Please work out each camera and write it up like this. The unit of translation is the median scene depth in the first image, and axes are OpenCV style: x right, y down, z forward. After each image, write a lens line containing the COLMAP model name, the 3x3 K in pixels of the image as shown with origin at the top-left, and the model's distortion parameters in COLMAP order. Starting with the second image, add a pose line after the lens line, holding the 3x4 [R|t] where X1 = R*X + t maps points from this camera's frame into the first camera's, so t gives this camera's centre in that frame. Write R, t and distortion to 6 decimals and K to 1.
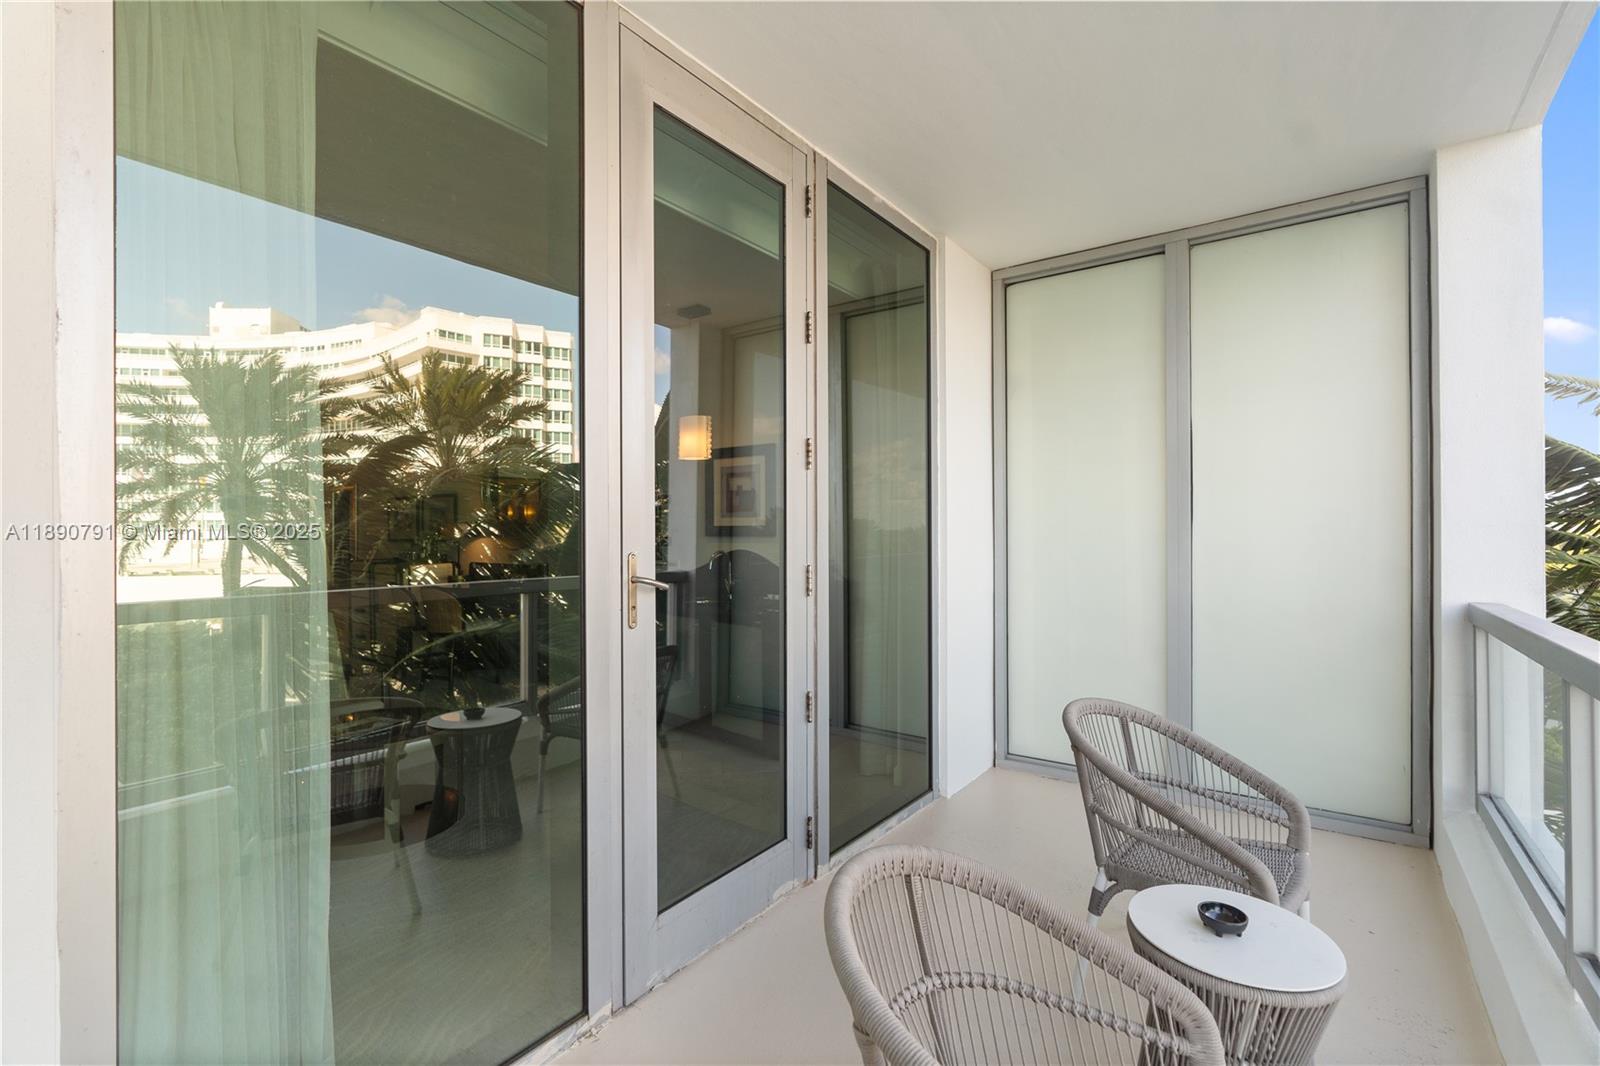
lens RADIAL K [[732.2, 0, 800.4], [0, 732.2, 518.0], [0, 0, 1]] dist [-0.000722, 0.000005]
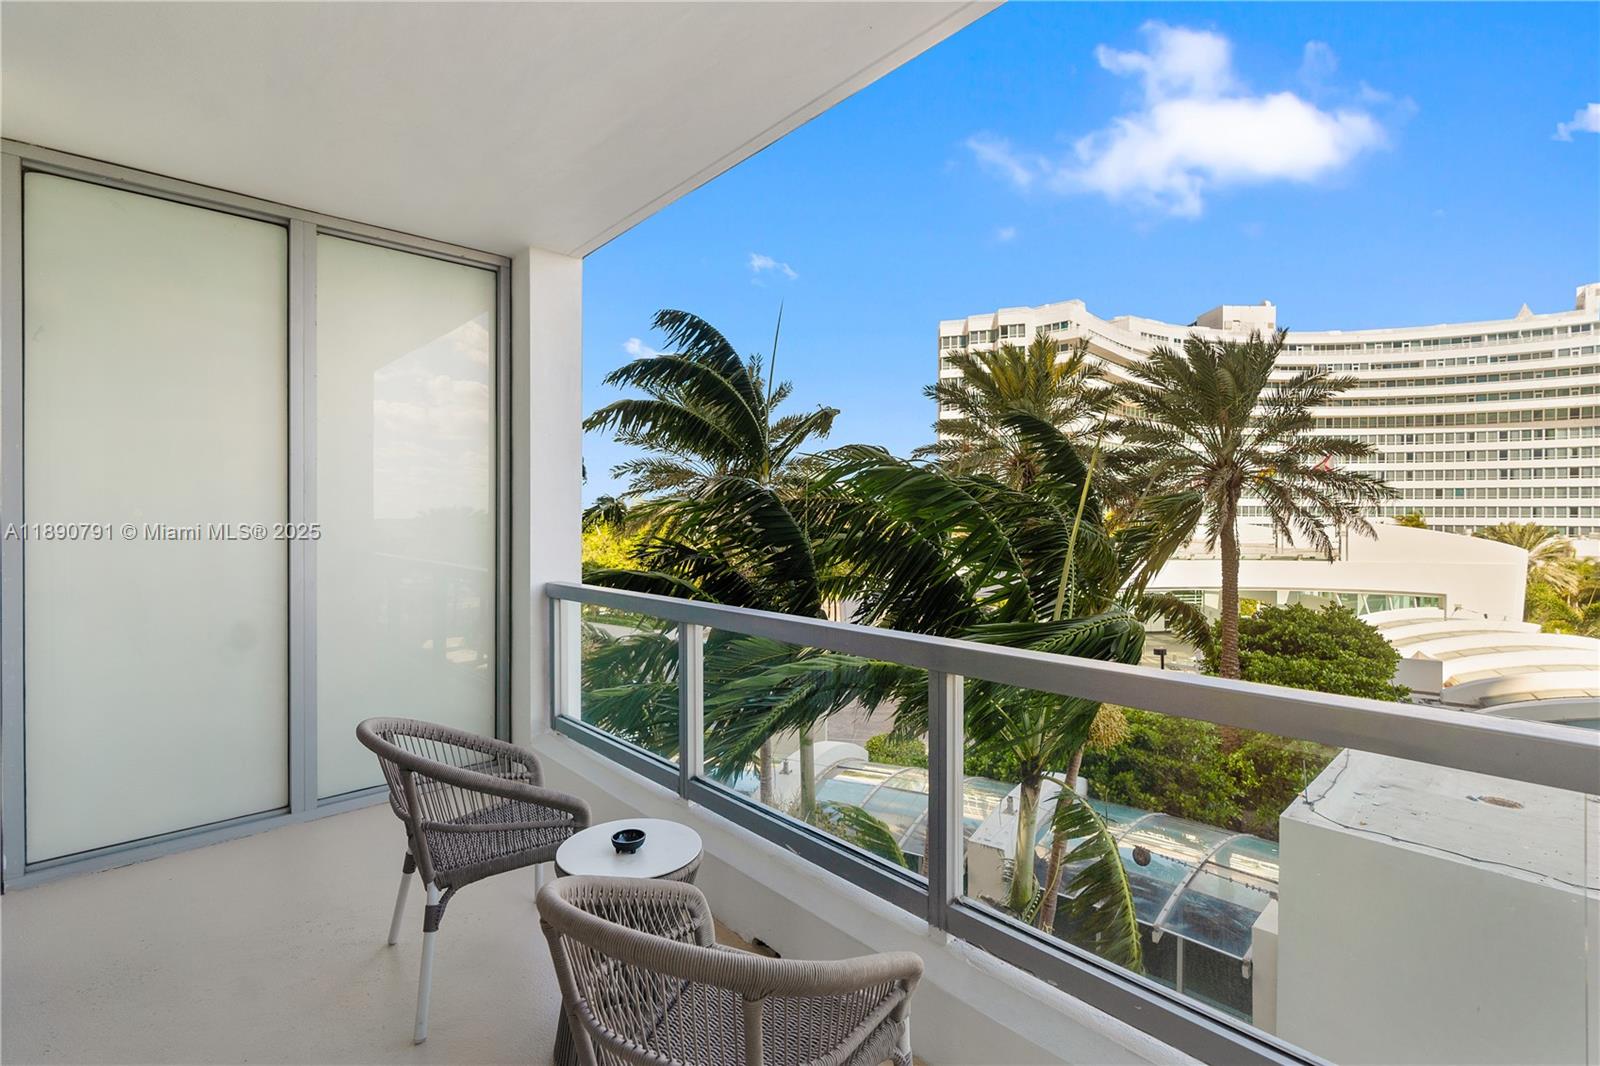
lens RADIAL K [[728.7, 0, 798.6], [0, 728.7, 517.2], [0, 0, 1]] dist [-0.002970, 0.000451]
pose [[0.204471, 0.014608, 0.978764, -0.303862], [-0.009820, 0.999869, -0.012872, 0.003272], [-0.978823, -0.006980, 0.204588, 0.233065]]
